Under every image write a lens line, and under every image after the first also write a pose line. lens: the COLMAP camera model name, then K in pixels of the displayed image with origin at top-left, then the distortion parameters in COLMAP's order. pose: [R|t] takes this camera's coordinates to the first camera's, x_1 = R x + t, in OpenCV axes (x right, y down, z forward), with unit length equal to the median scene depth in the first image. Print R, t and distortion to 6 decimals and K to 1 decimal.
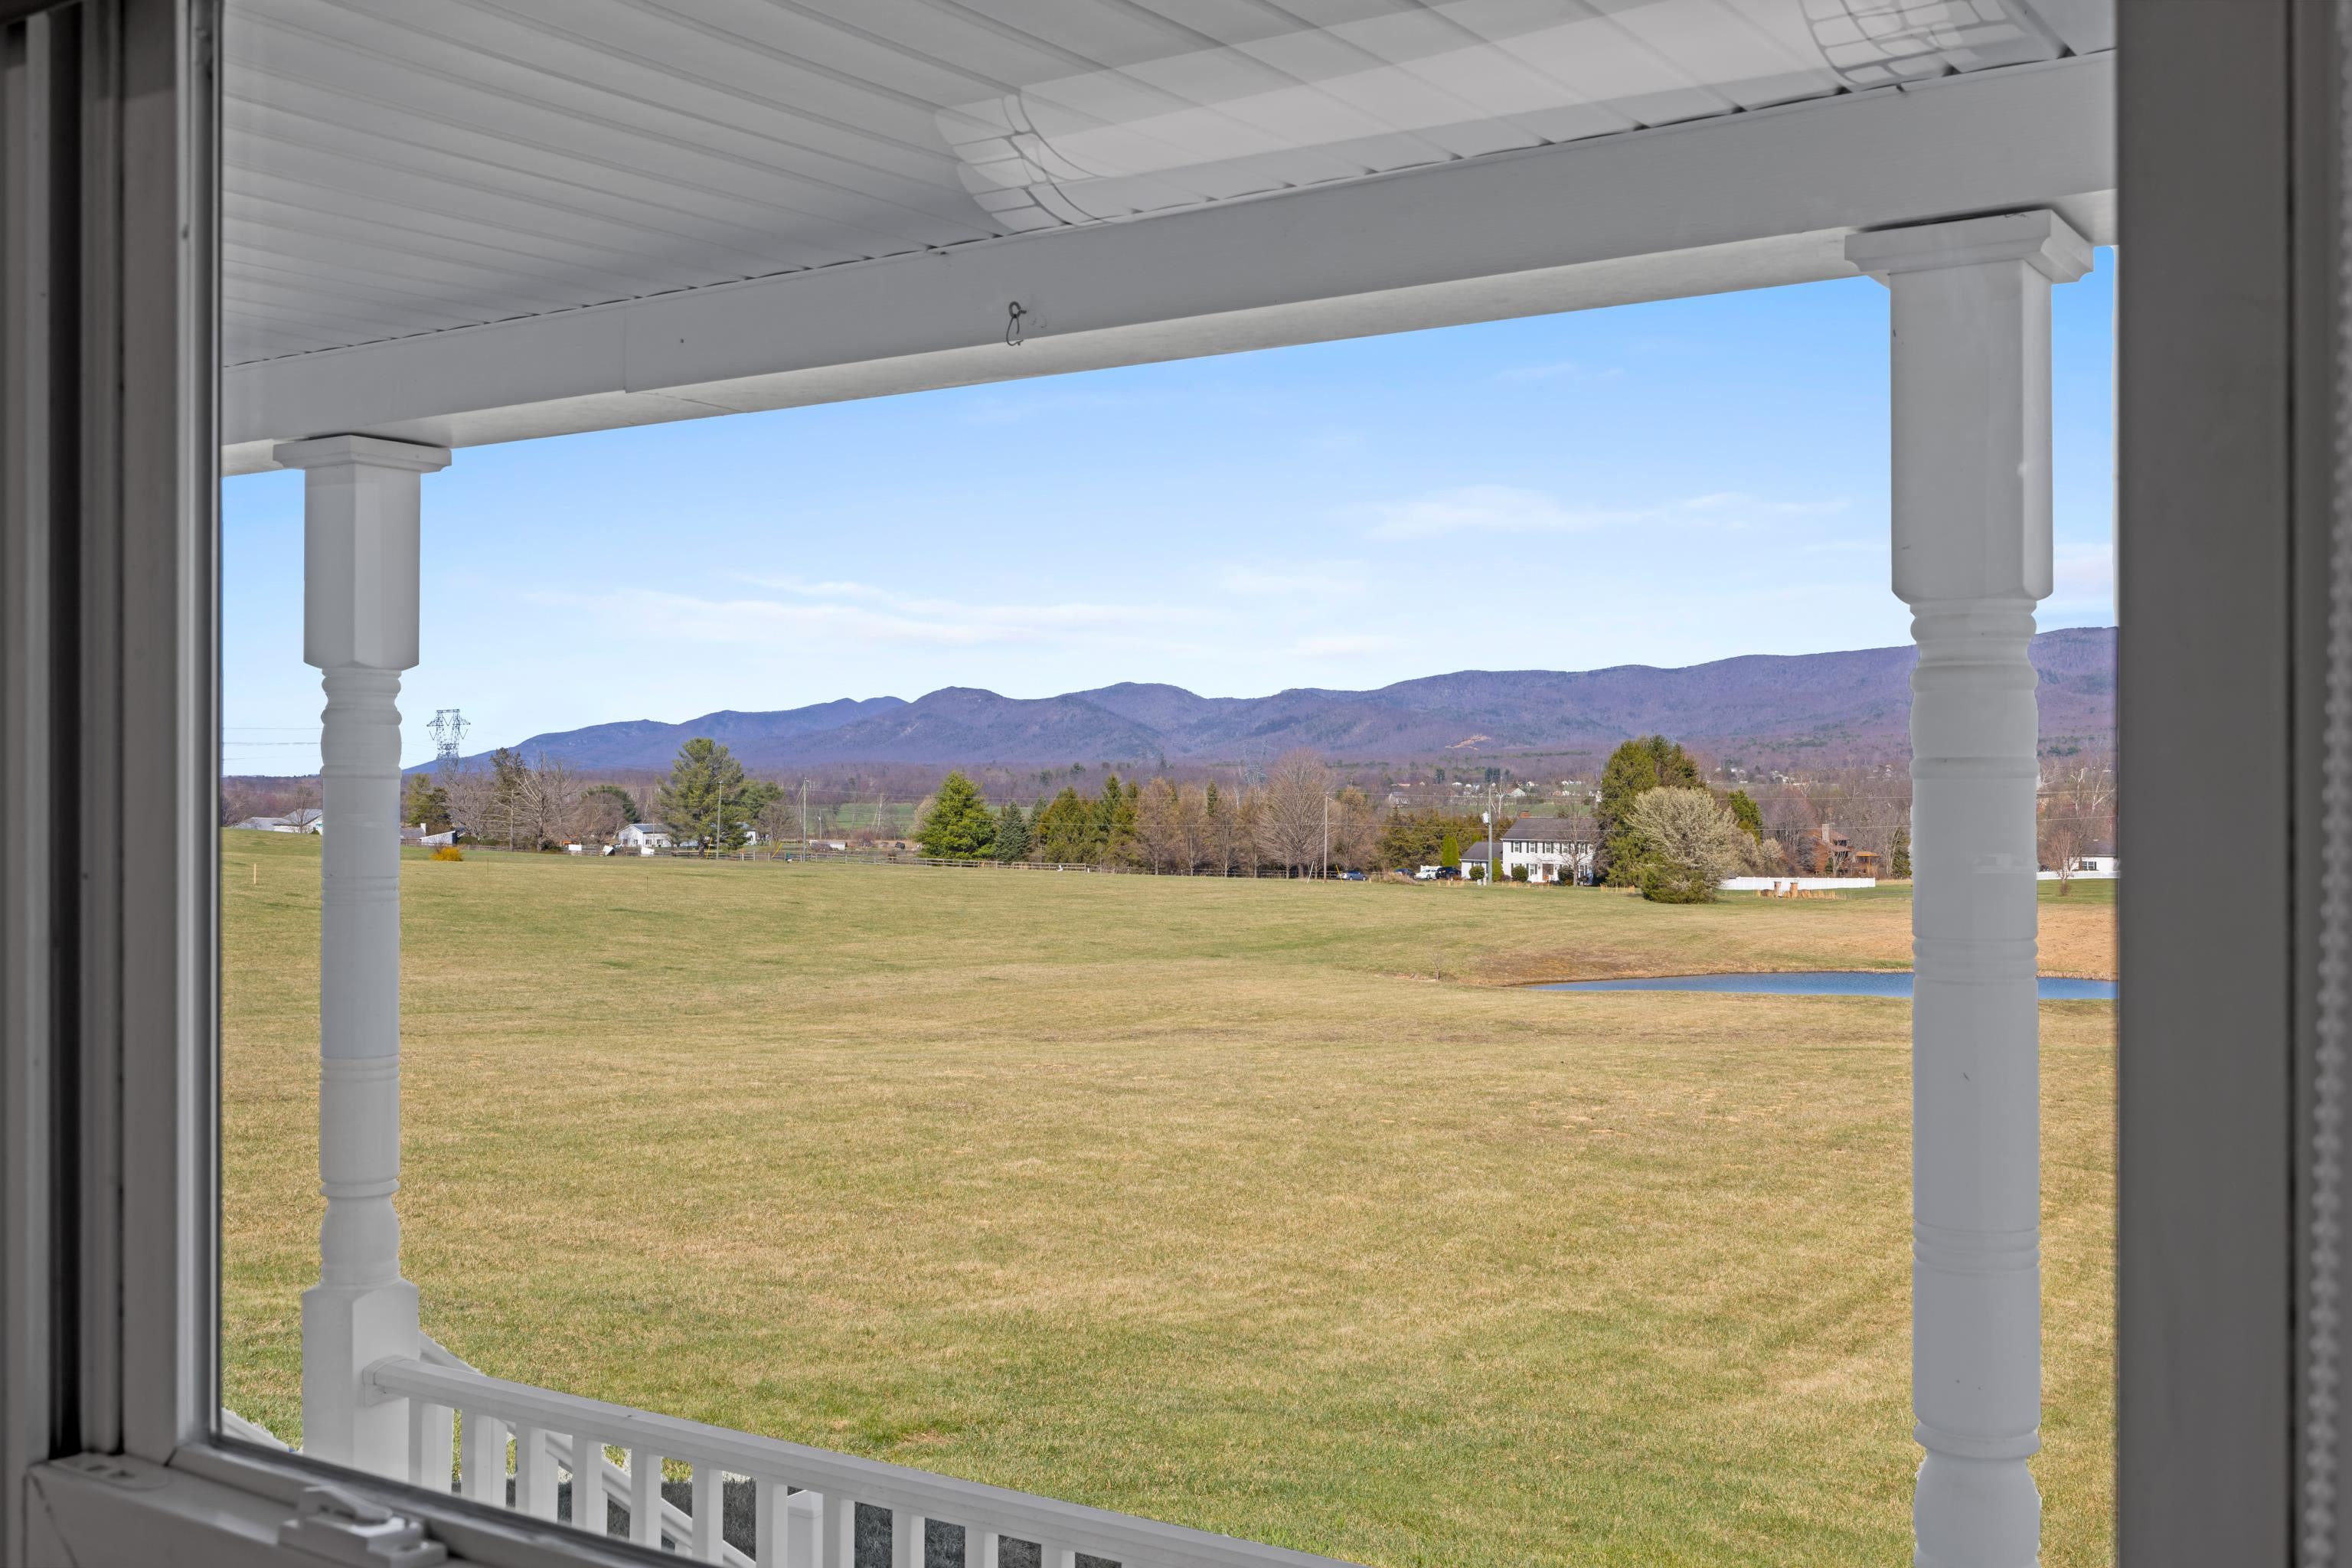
lens RADIAL K [[2284.8, 0, 1157.6], [0, 2284.8, 788.5], [0, 0, 1]] dist [-0.013526, 0.000000]
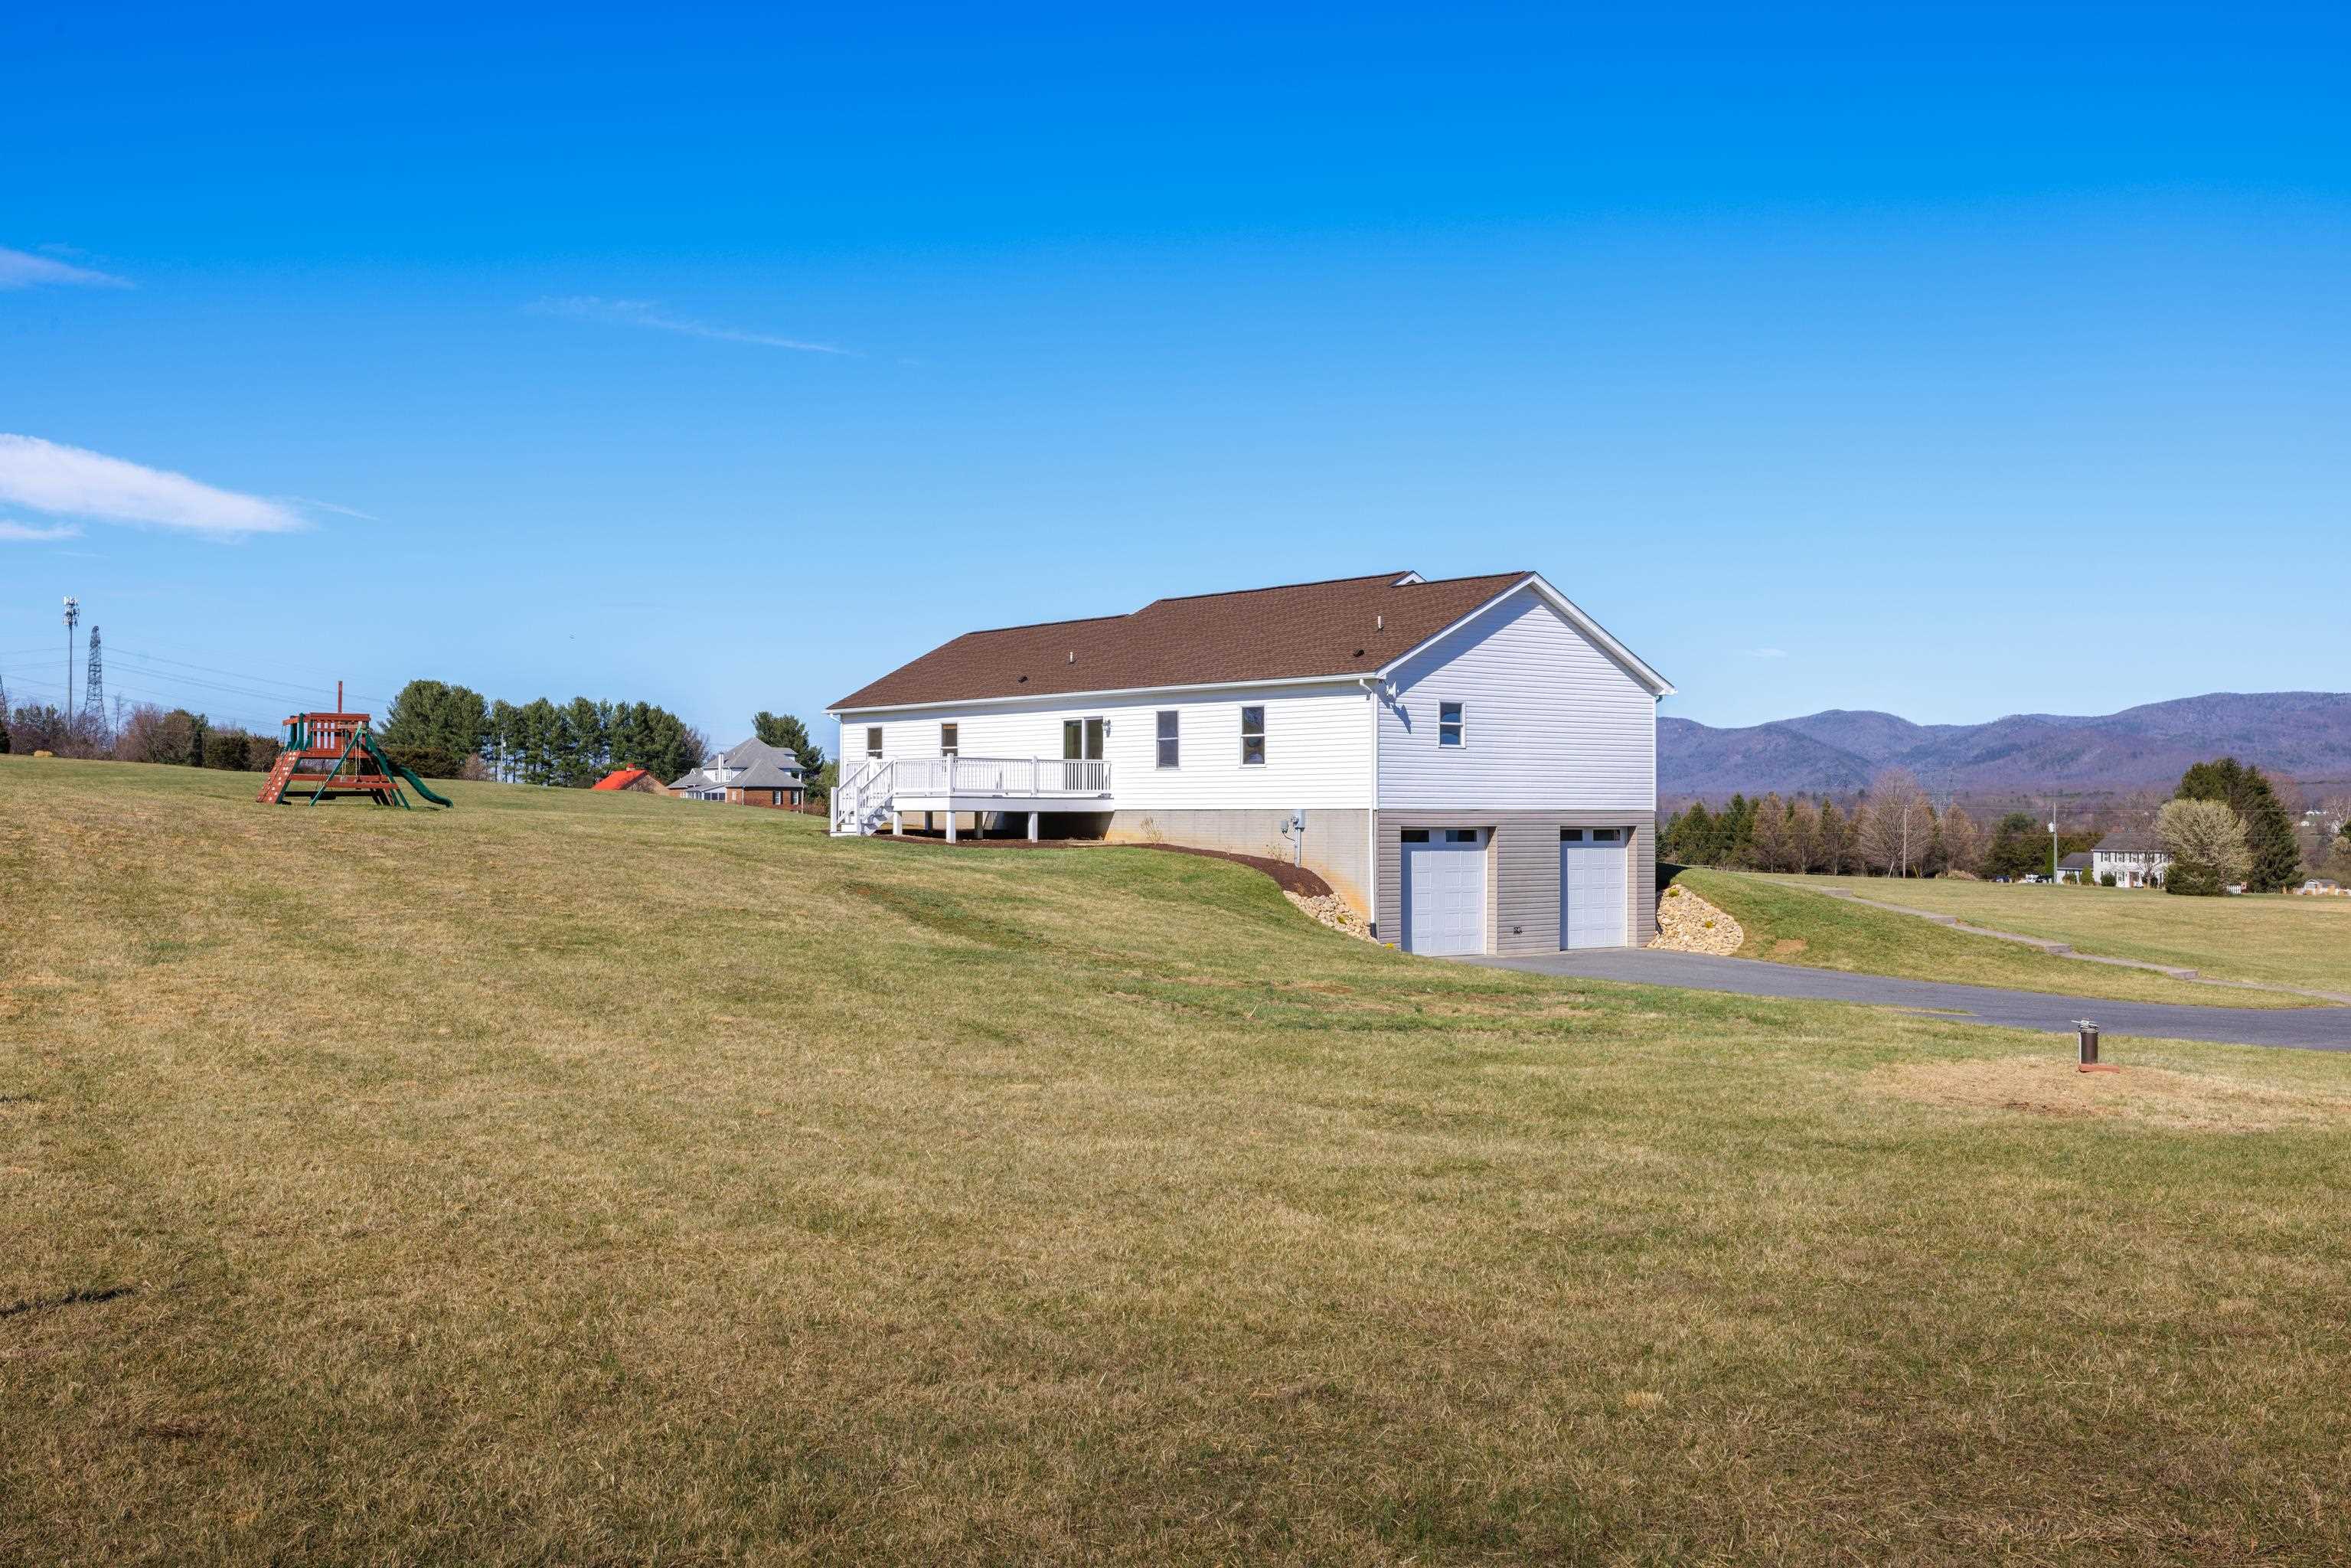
lens RADIAL K [[2283.9, 0, 1216.9], [0, 2283.9, 773.9], [0, 0, 1]] dist [-0.013526, 0.000000]
pose [[0.961563, -0.002322, -0.274574, 0.046338], [-0.003074, 0.999811, -0.019221, 0.008059], [0.274566, 0.019326, 0.961374, -0.214200]]
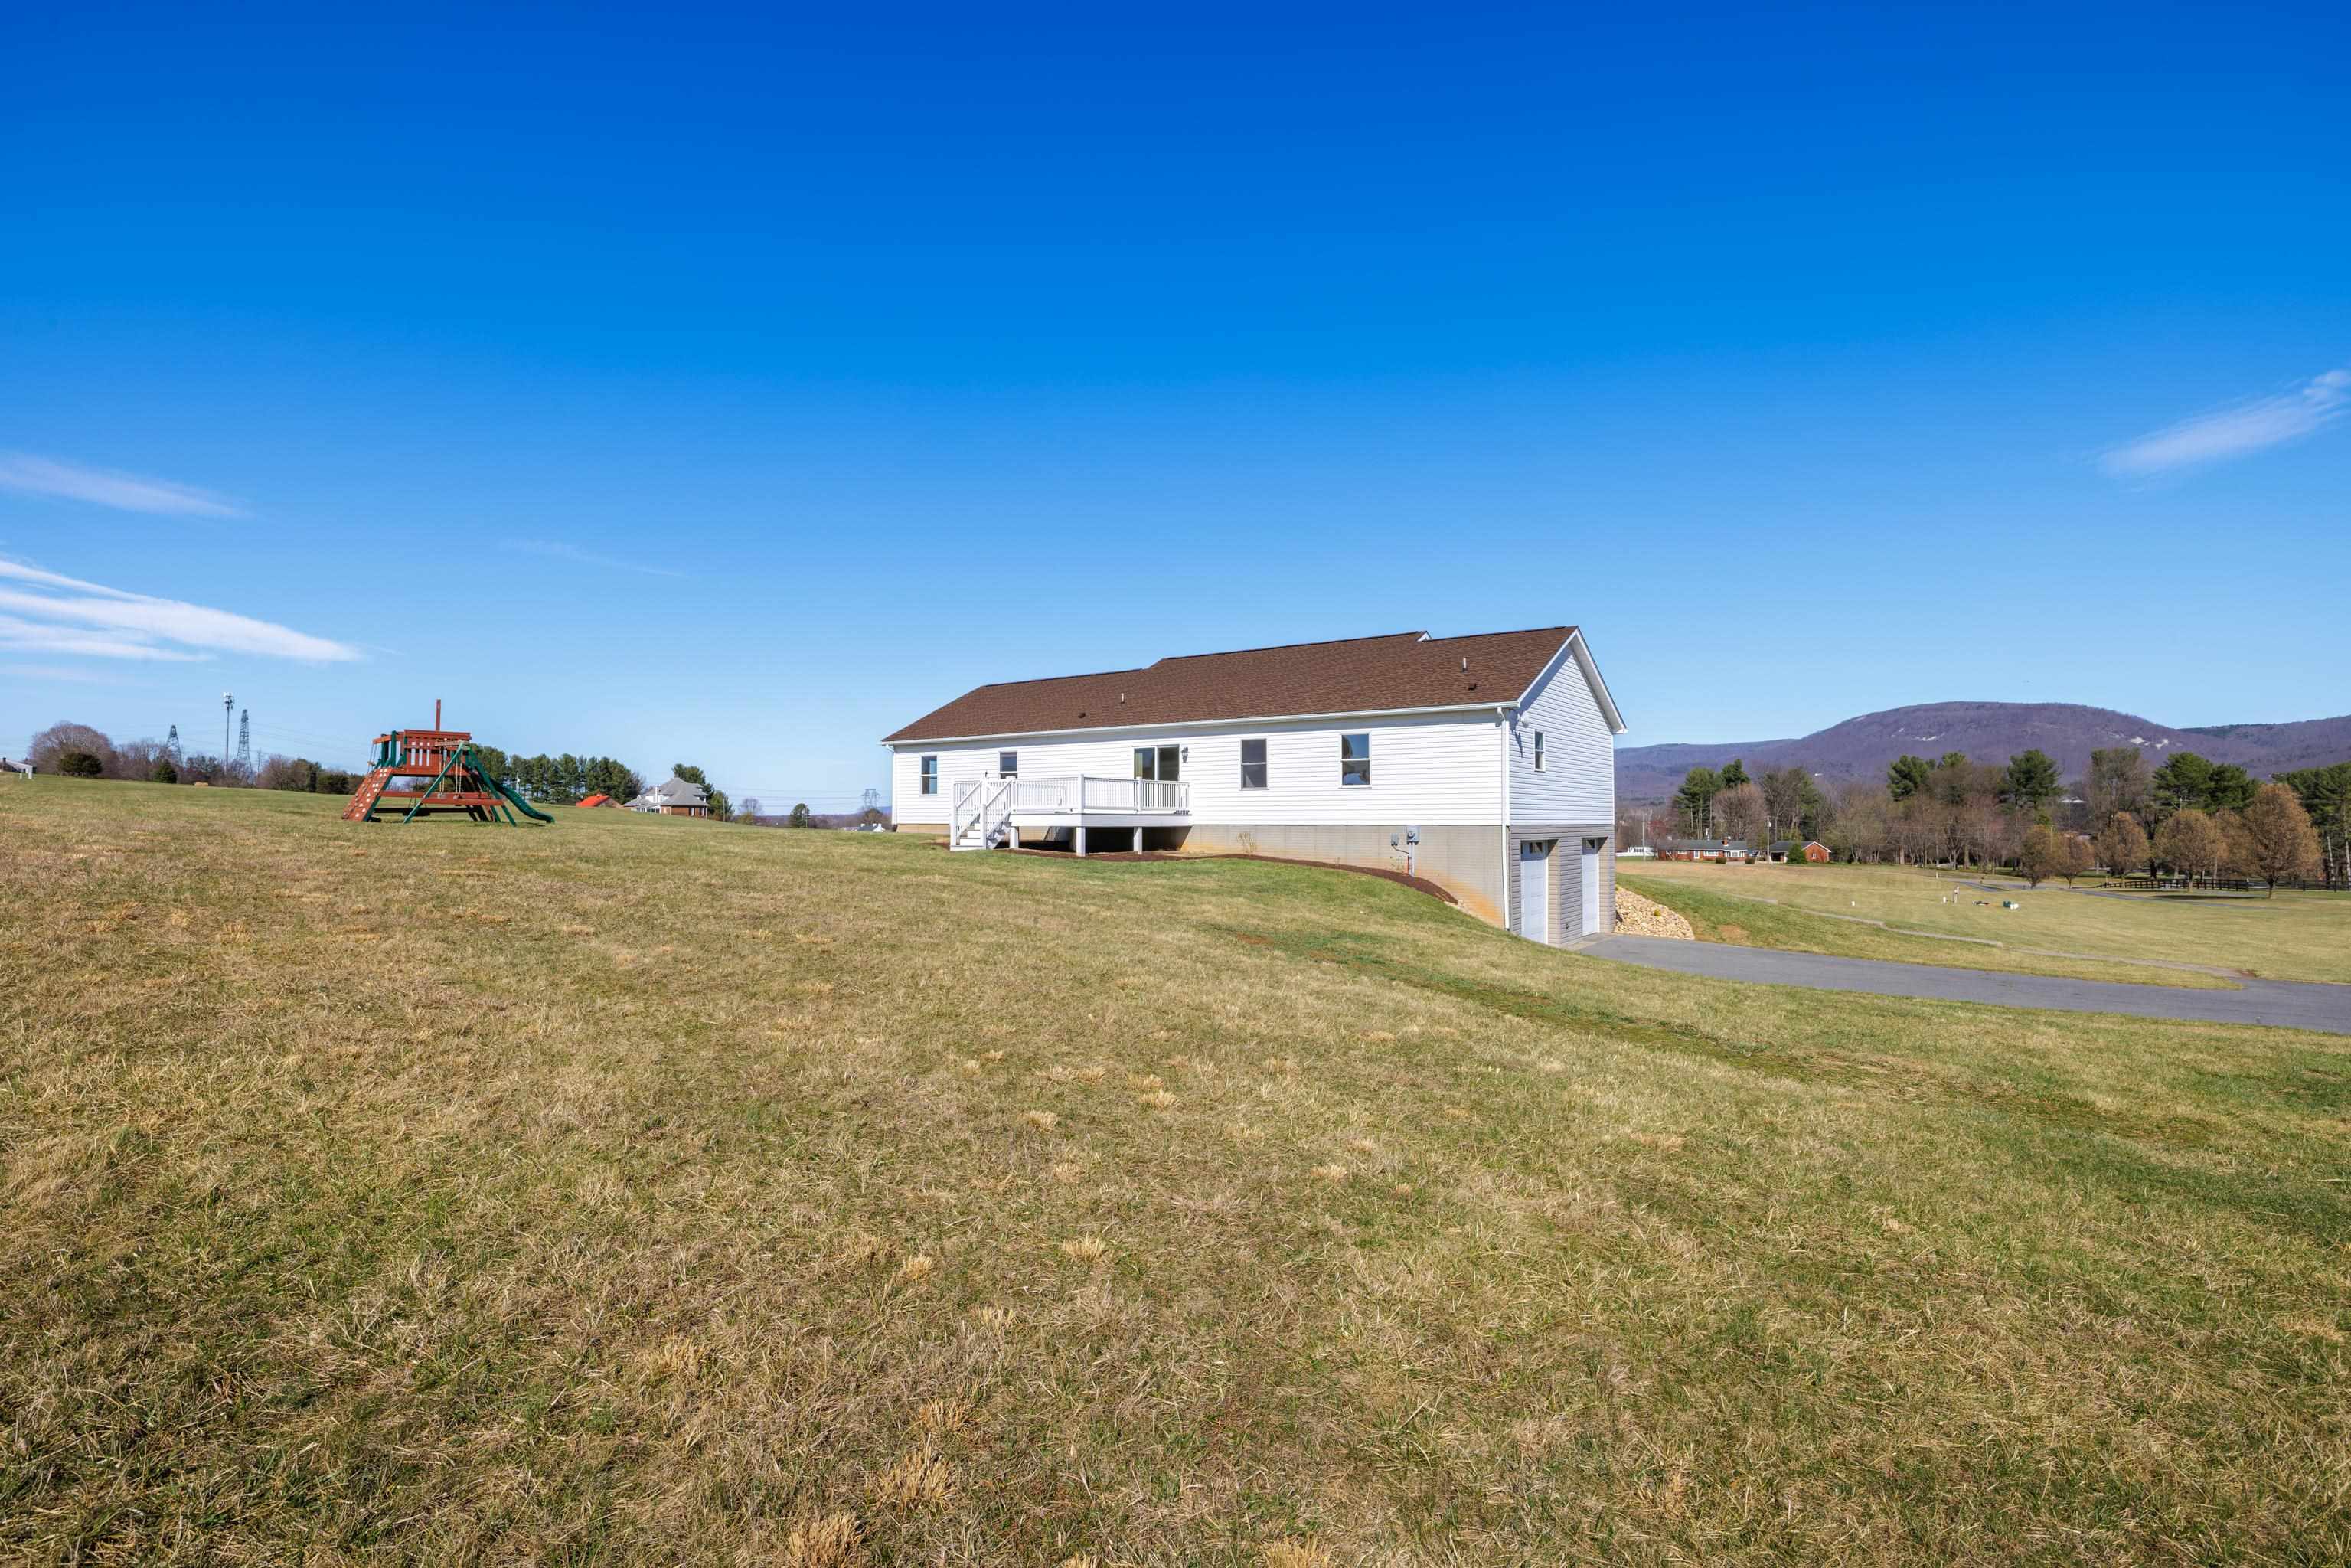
lens RADIAL K [[1101.8, 0, 1188.8], [0, 1101.8, 775.2], [0, 0, 1]] dist [-0.010339, 0.000422]
pose [[0.999669, 0.000042, -0.025720, -0.014459], [-0.001127, 0.999110, -0.042174, 0.007091], [0.025695, 0.042189, 0.998779, -0.137207]]
